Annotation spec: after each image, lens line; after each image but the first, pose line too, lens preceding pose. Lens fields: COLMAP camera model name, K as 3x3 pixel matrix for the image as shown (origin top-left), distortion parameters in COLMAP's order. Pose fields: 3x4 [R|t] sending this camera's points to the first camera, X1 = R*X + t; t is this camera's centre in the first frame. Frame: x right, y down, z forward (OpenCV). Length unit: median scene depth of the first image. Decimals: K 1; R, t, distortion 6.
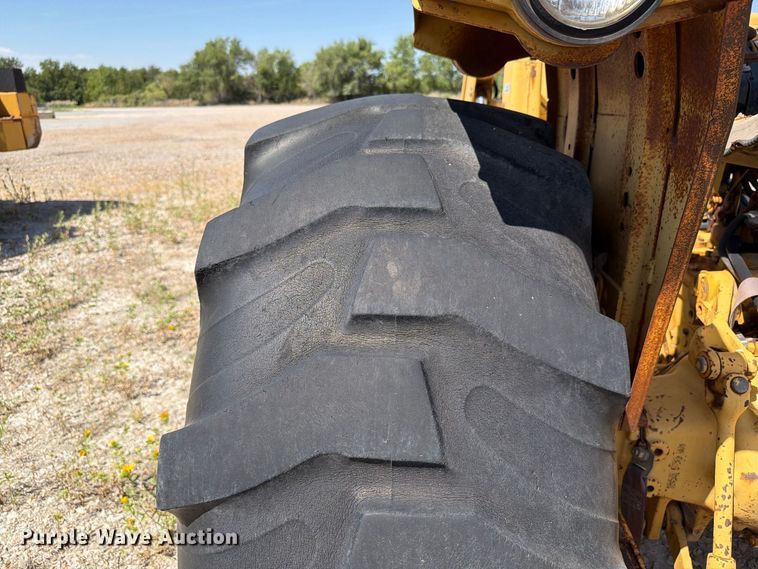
lens RADIAL K [[533.2, 0, 379.0], [0, 533.2, 284.5], [0, 0, 1]] dist [0.100509, -0.134912]
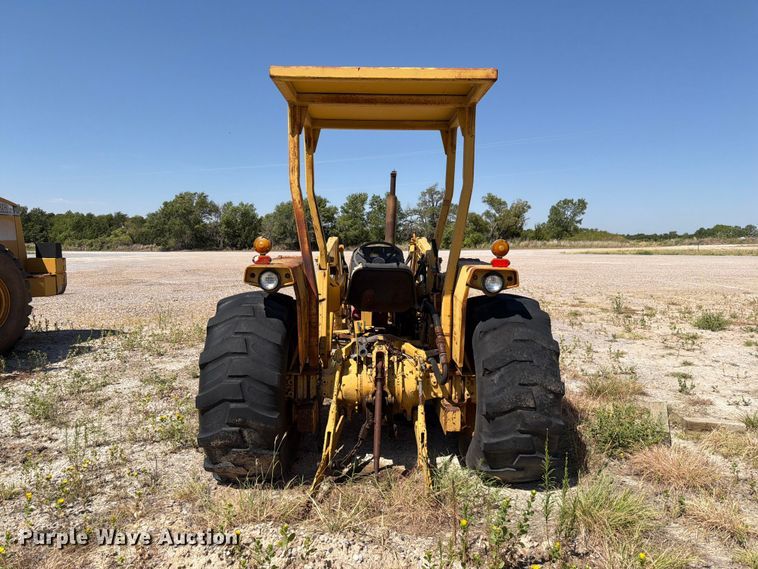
lens RADIAL K [[533.2, 0, 379.0], [0, 533.2, 284.5], [0, 0, 1]] dist [0.100509, -0.134912]
pose [[0.996916, 0.007858, 0.078082, 0.053989], [0.012124, 0.967607, -0.252171, 0.053407], [-0.077534, 0.252340, 0.964527, -0.251740]]
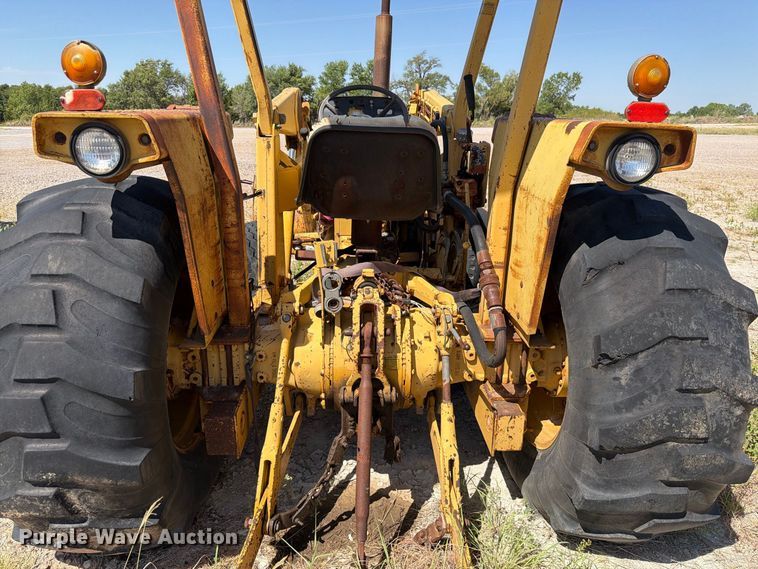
lens RADIAL K [[533.9, 0, 379.0], [0, 533.9, 284.5], [0, 0, 1]] dist [0.034819, -0.037317]
pose [[0.993793, -0.012531, 0.110537, 0.065960], [0.016551, 0.999231, -0.035534, 0.011187], [-0.110007, 0.037143, 0.993237, -0.087631]]
